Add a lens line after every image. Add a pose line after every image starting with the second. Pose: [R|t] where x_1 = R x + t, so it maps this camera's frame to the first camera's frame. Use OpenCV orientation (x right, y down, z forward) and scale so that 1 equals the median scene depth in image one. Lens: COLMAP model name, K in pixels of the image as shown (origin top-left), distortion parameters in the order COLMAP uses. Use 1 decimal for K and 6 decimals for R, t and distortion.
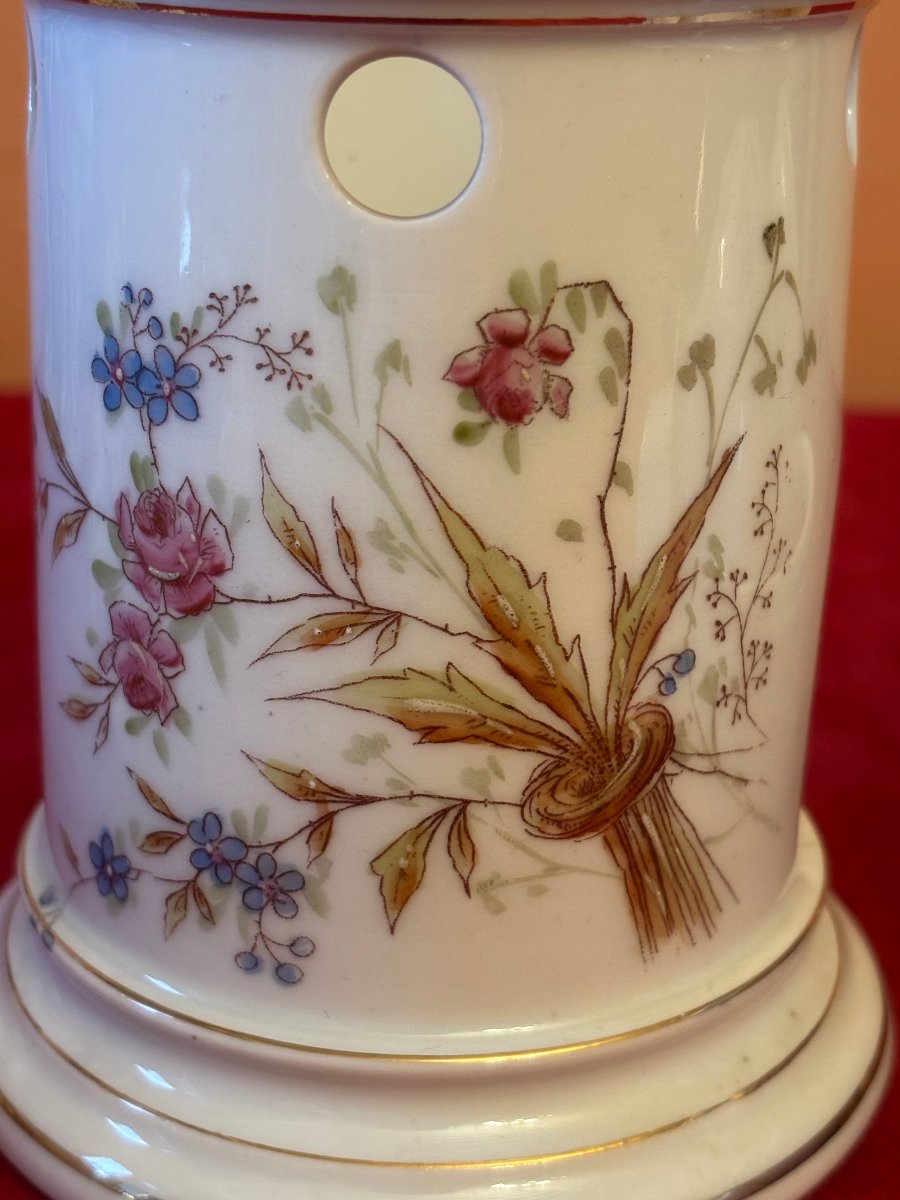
lens RADIAL K [[2114.9, 0, 450.0], [0, 2114.9, 600.0], [0, 0, 1]] dist [0.250530, -0.004846]
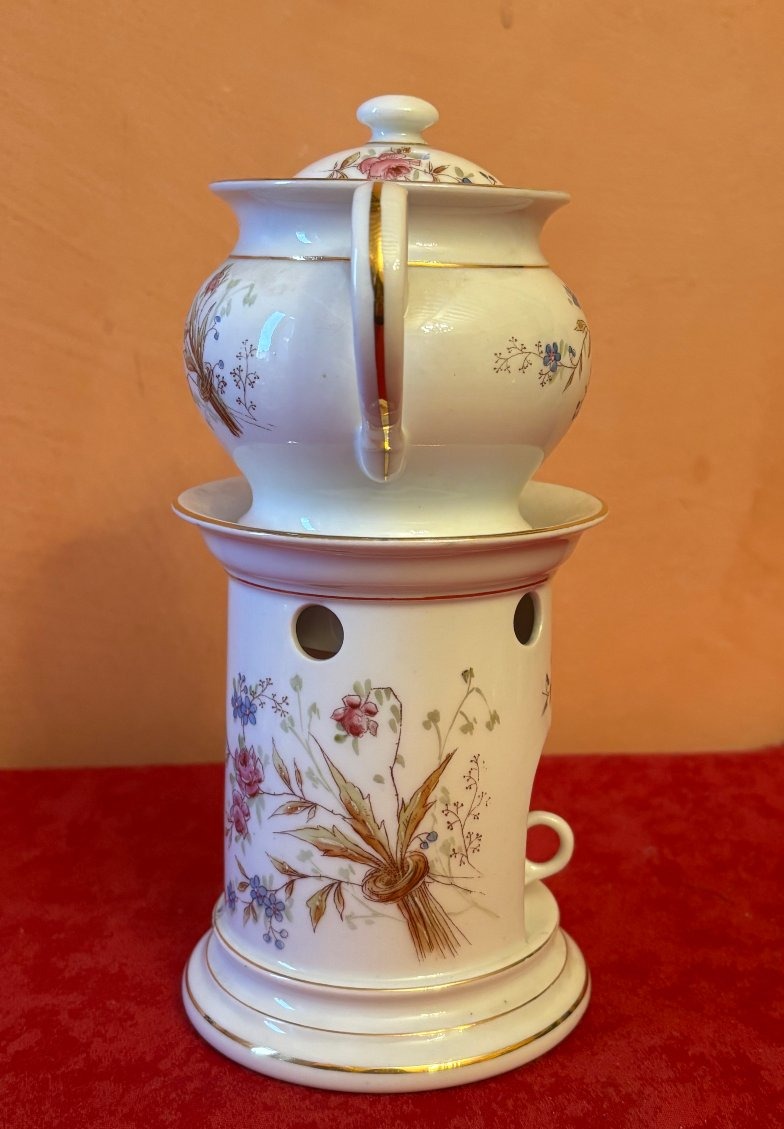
lens RADIAL K [[1549.2, 0, 392.0], [0, 1549.2, 564.5], [0, 0, 1]] dist [0.110139, 0.001308]
pose [[0.947797, 0.057427, -0.313660, 0.638107], [-0.106559, 0.984142, -0.141809, -0.022339], [0.300543, 0.167829, 0.938886, -0.820884]]
